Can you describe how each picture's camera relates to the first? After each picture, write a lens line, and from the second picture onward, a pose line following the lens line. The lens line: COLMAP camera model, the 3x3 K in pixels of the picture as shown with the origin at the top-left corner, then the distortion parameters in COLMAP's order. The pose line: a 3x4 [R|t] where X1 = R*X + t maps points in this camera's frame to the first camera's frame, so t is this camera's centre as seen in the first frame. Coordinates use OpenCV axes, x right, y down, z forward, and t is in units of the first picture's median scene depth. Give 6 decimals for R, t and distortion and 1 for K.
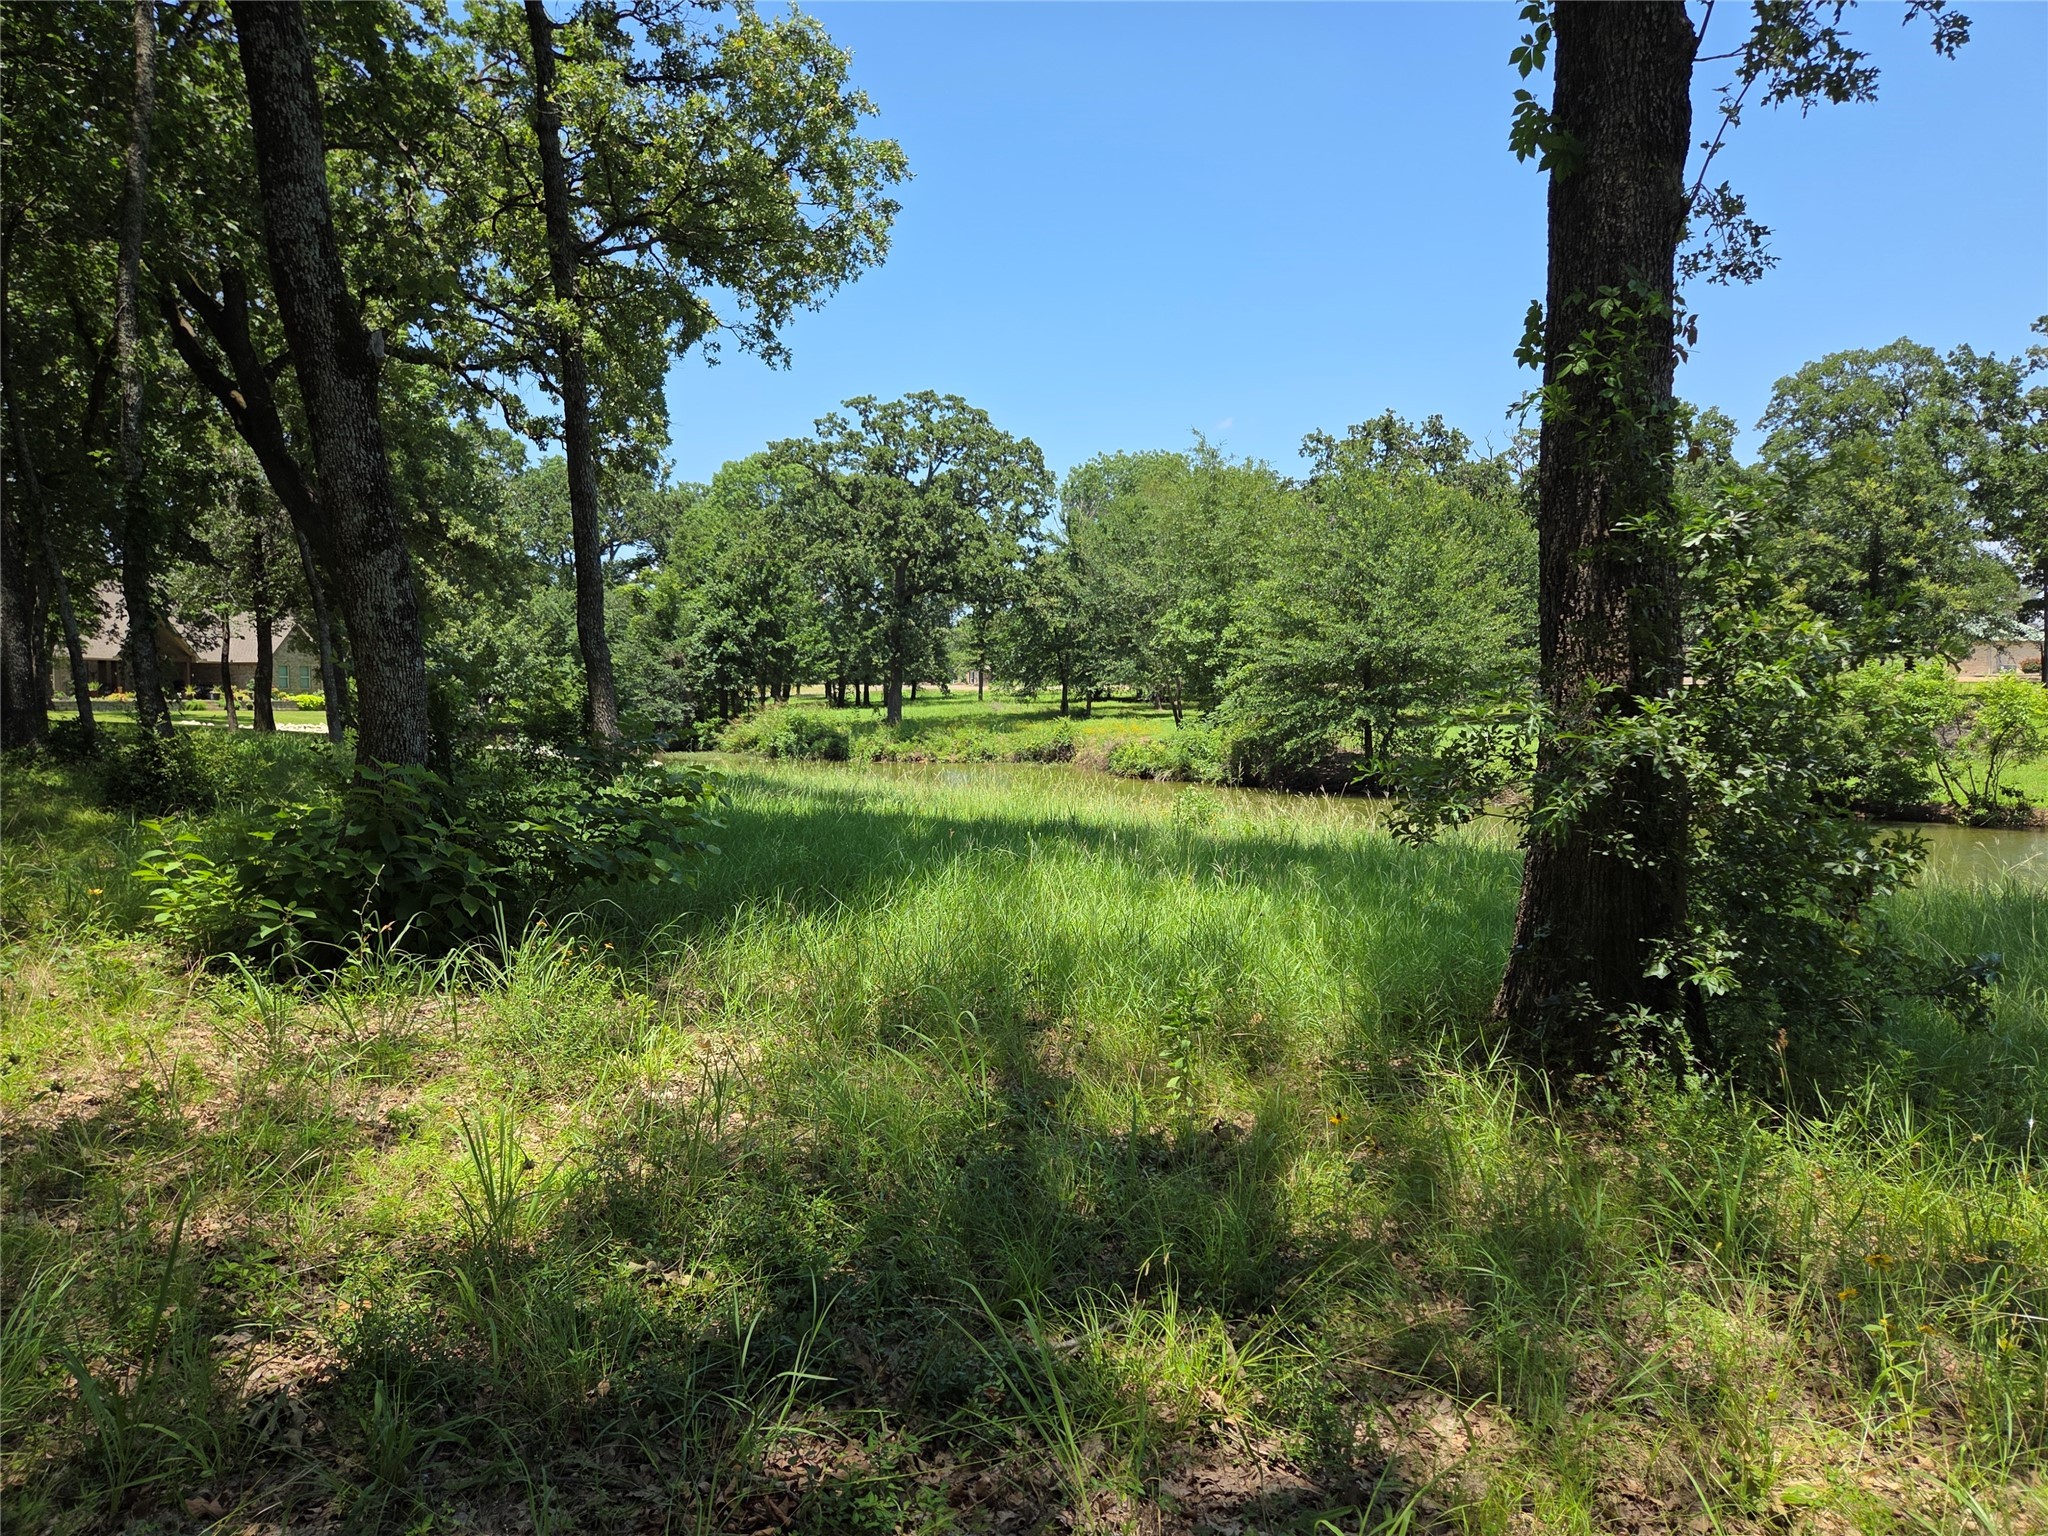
lens RADIAL K [[1351.9, 0, 1051.1], [0, 1351.9, 777.2], [0, 0, 1]] dist [0.076221, -0.061004]
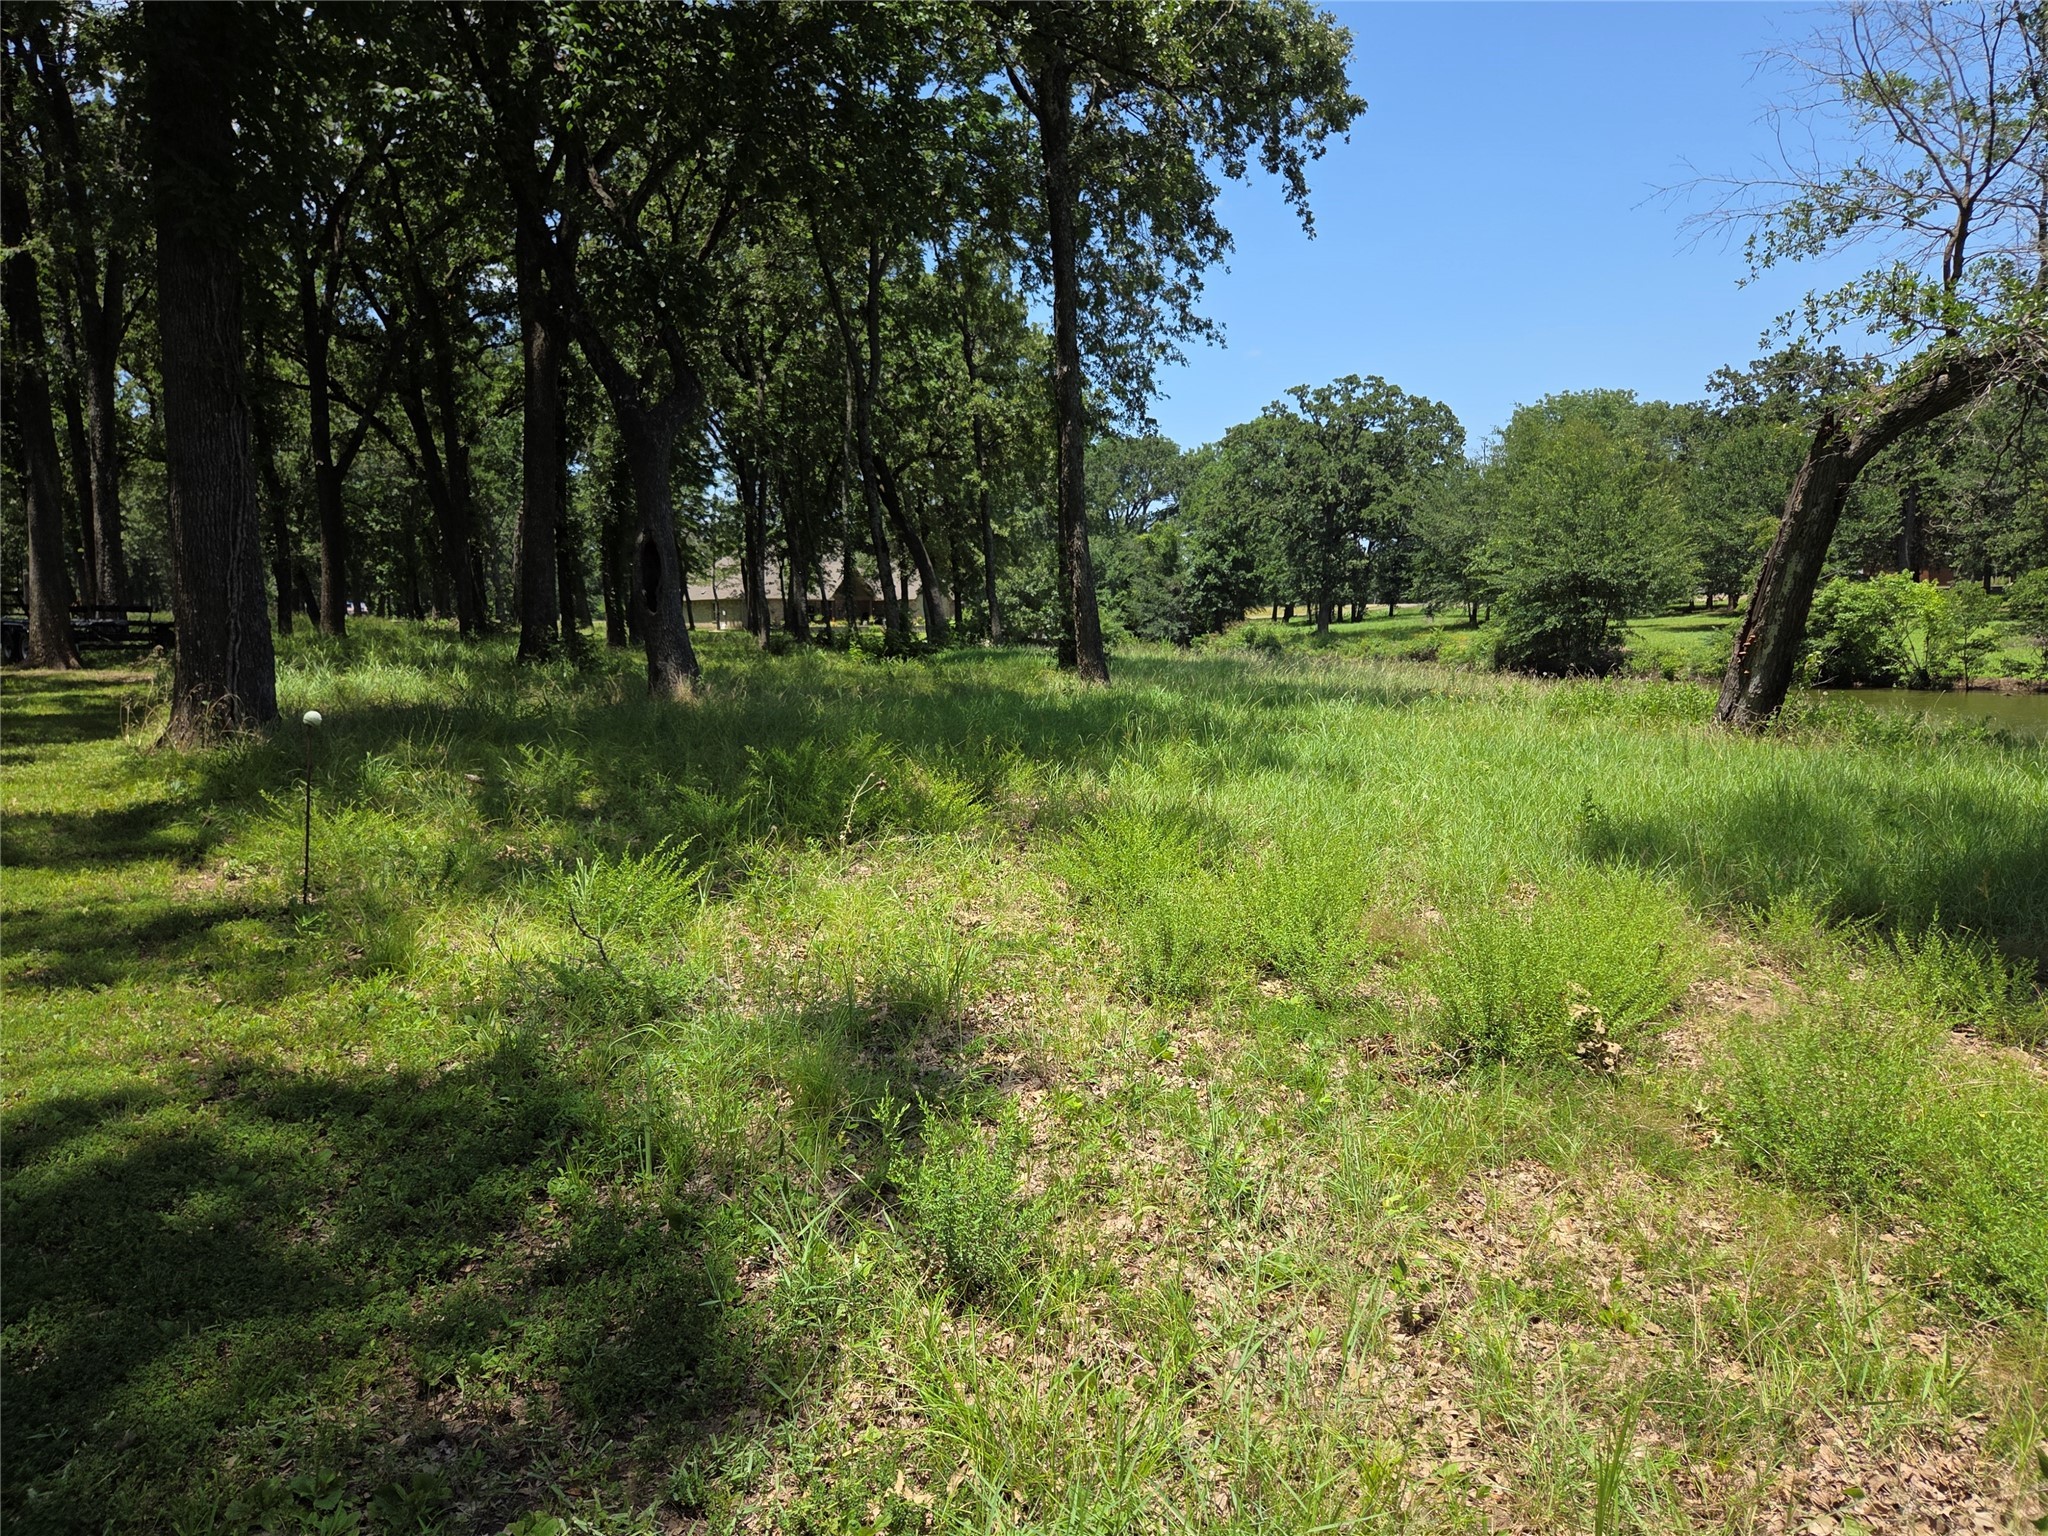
lens RADIAL K [[1351.9, 0, 1045.9], [0, 1351.9, 758.9], [0, 0, 1]] dist [0.076221, -0.061004]
pose [[0.906815, 0.028577, -0.420559, 0.475572], [-0.009781, 0.998857, 0.046782, 0.050690], [0.421415, -0.038309, 0.906058, -0.724431]]
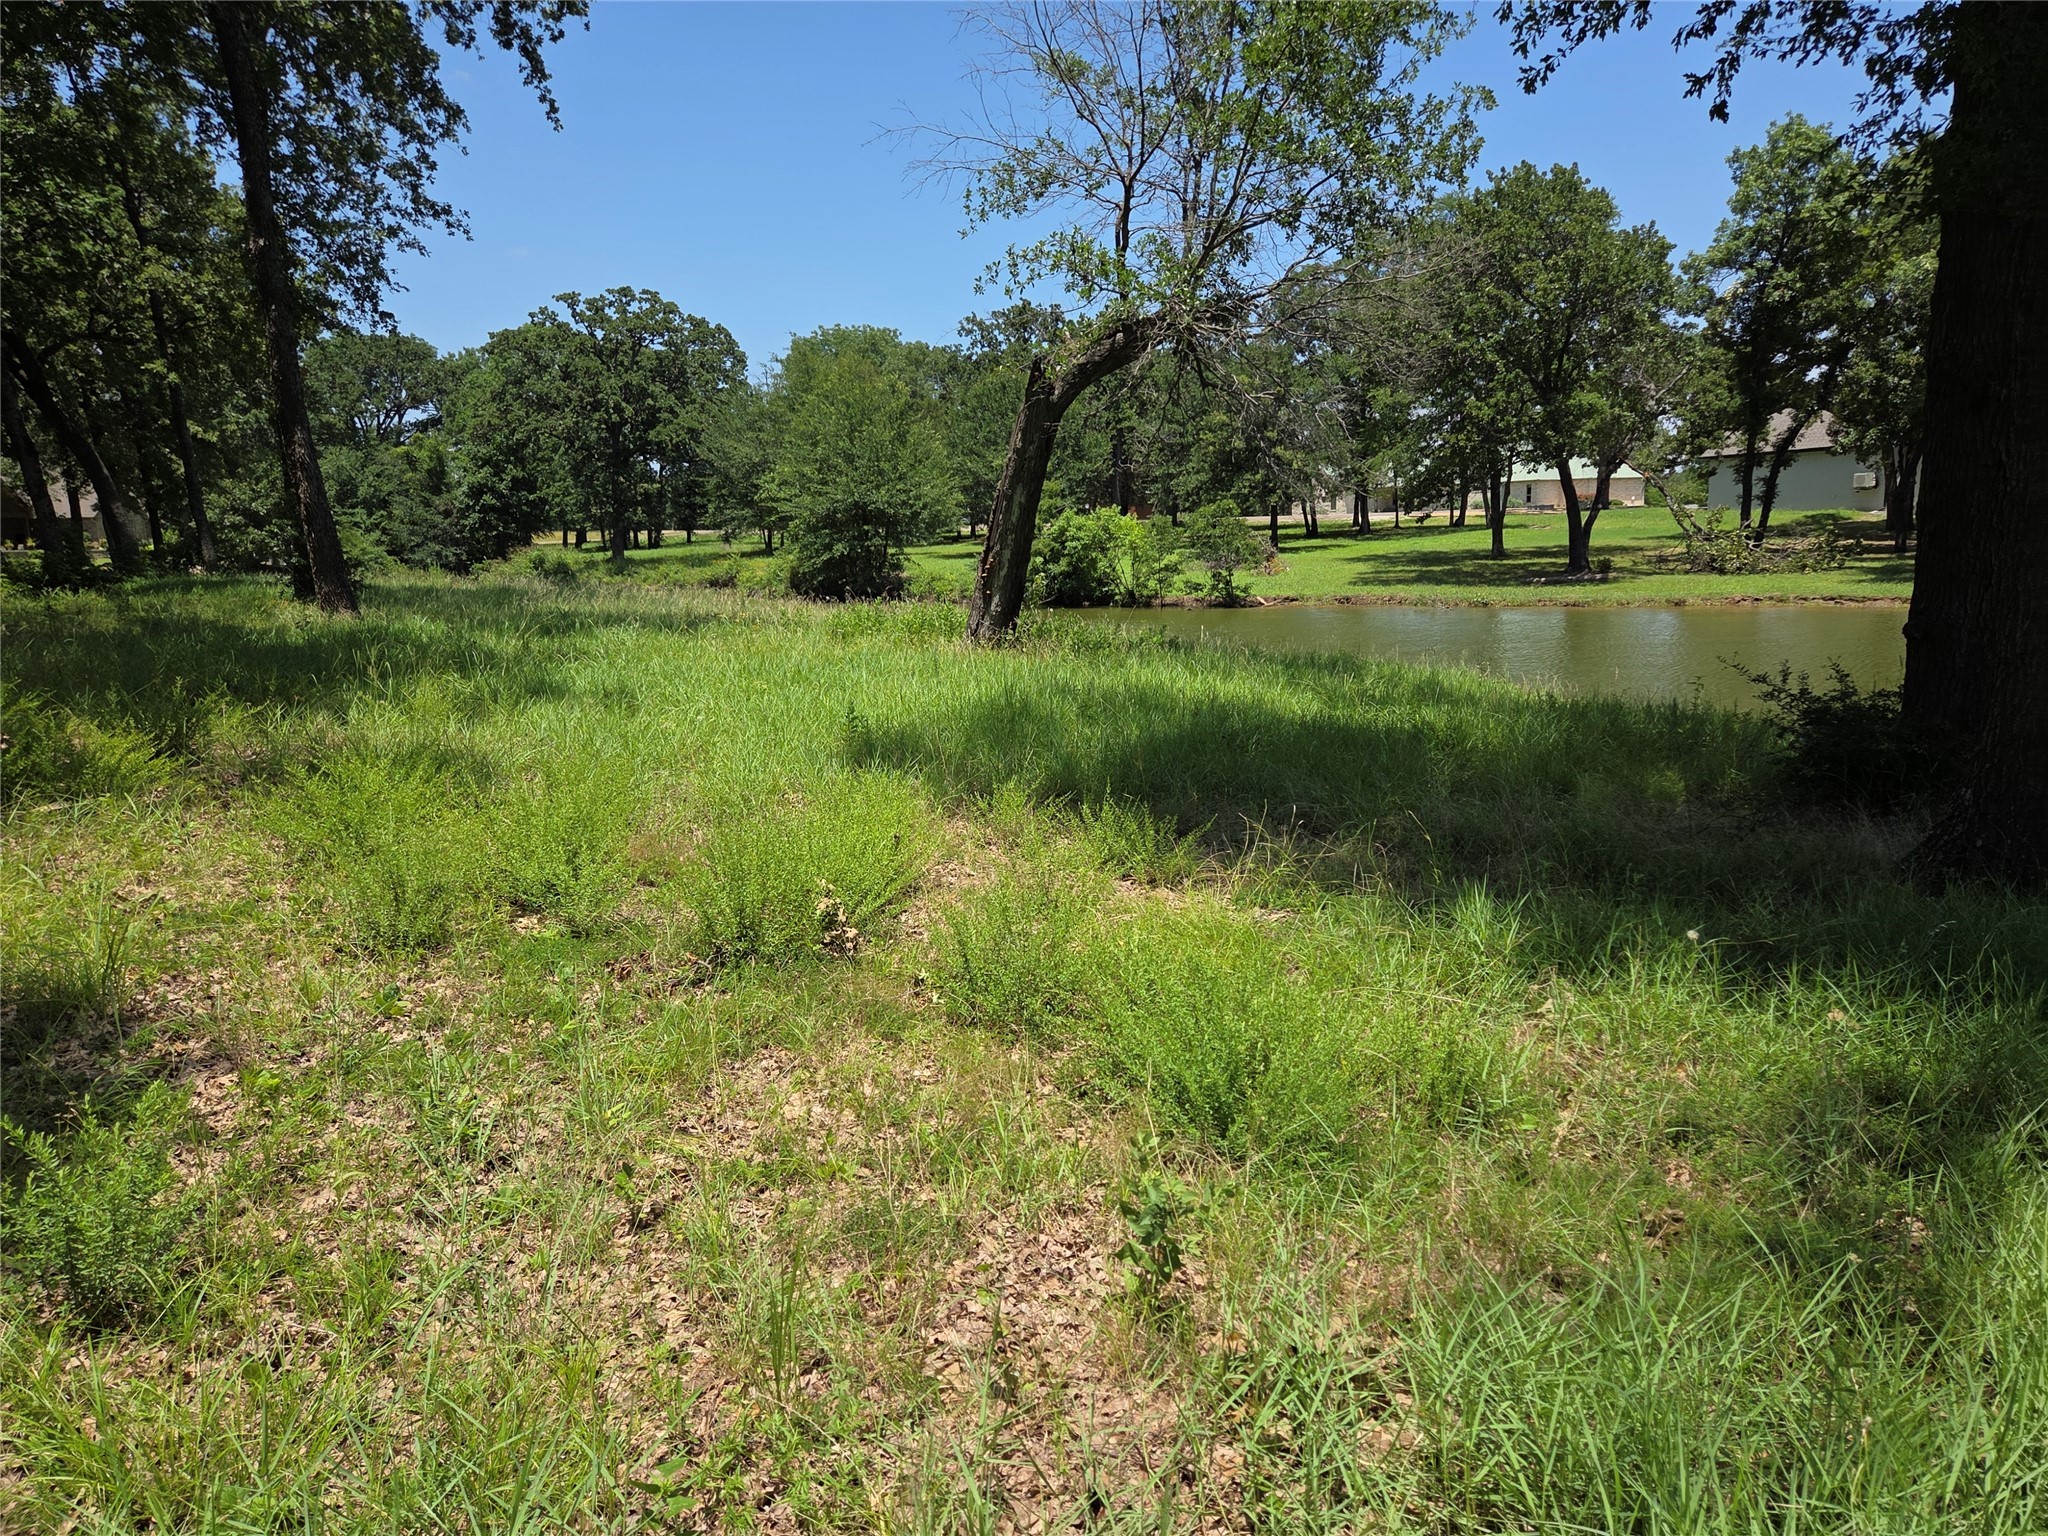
lens RADIAL K [[1351.9, 0, 1040.3], [0, 1351.9, 781.5], [0, 0, 1]] dist [0.076221, -0.061004]
pose [[0.998090, -0.026210, 0.055945, 0.483221], [0.019474, 0.992857, 0.117711, 0.052112], [-0.058631, -0.116397, 0.991471, -0.723051]]
